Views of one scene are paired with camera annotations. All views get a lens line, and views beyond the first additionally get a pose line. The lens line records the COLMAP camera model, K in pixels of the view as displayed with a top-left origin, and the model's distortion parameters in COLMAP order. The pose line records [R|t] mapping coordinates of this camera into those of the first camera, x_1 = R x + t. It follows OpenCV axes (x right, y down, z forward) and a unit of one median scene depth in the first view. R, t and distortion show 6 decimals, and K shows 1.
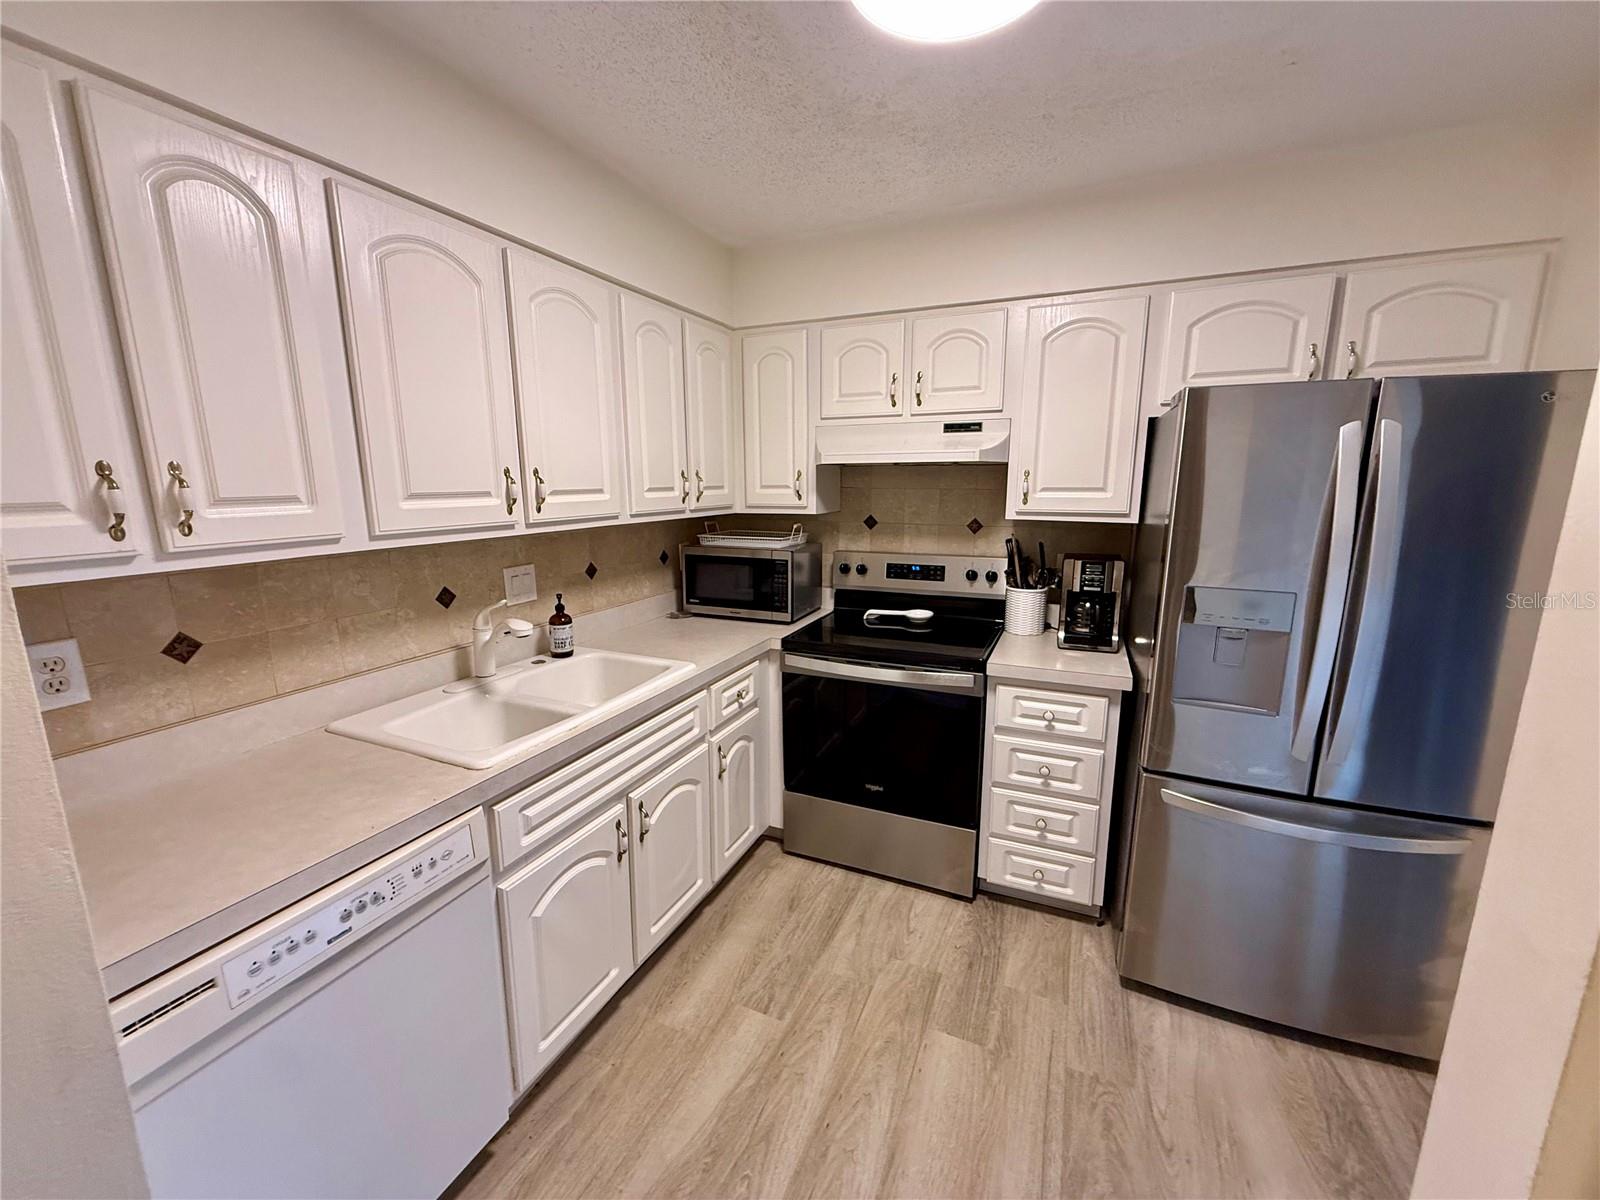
lens RADIAL K [[636.2, 0, 795.2], [0, 636.2, 598.4], [0, 0, 1]] dist [0.002159, -0.000213]
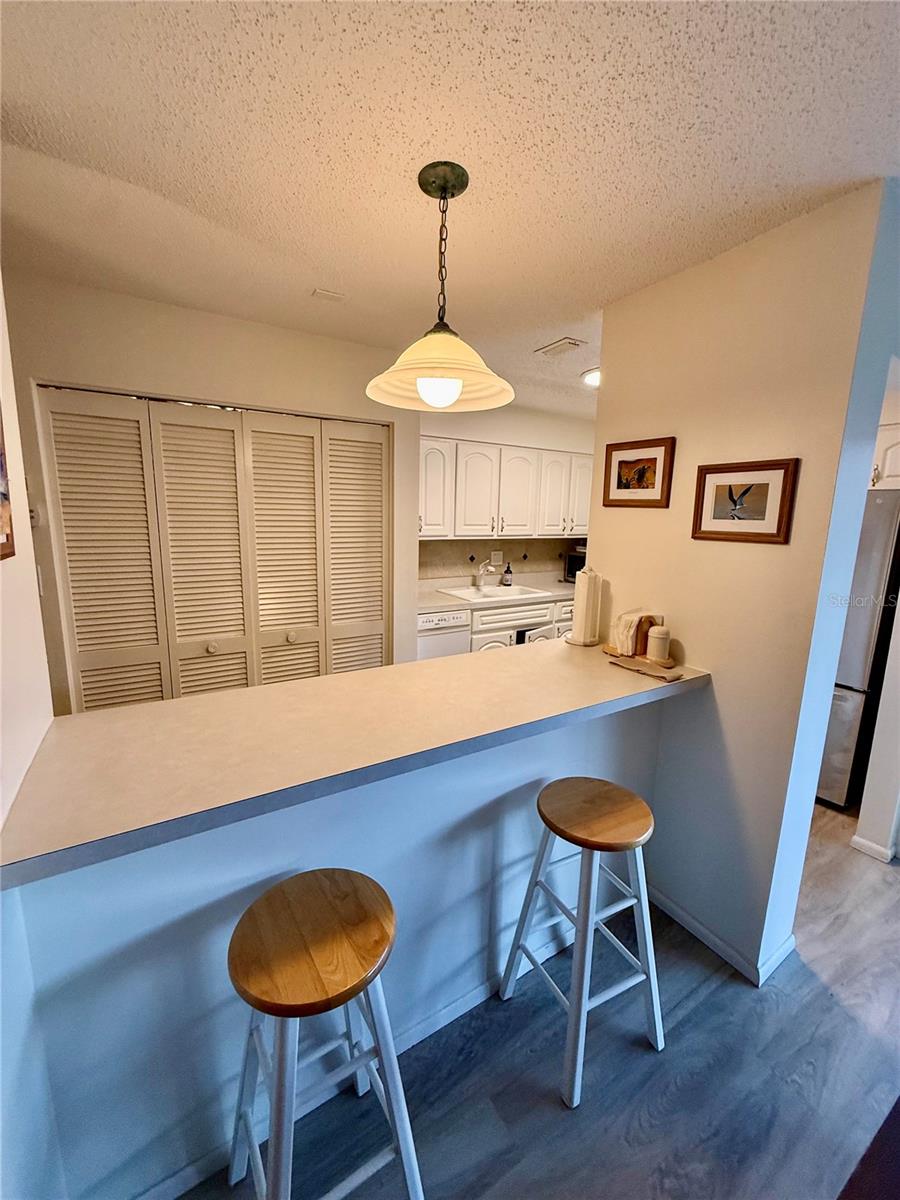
lens RADIAL K [[477.1, 0, 449.0], [0, 477.1, 597.2], [0, 0, 1]] dist [0.002159, -0.000213]
pose [[0.828175, 0.119079, -0.547674, 0.611710], [-0.127678, 0.991560, 0.022520, 0.140575], [0.545733, 0.051275, 0.836389, -0.928250]]
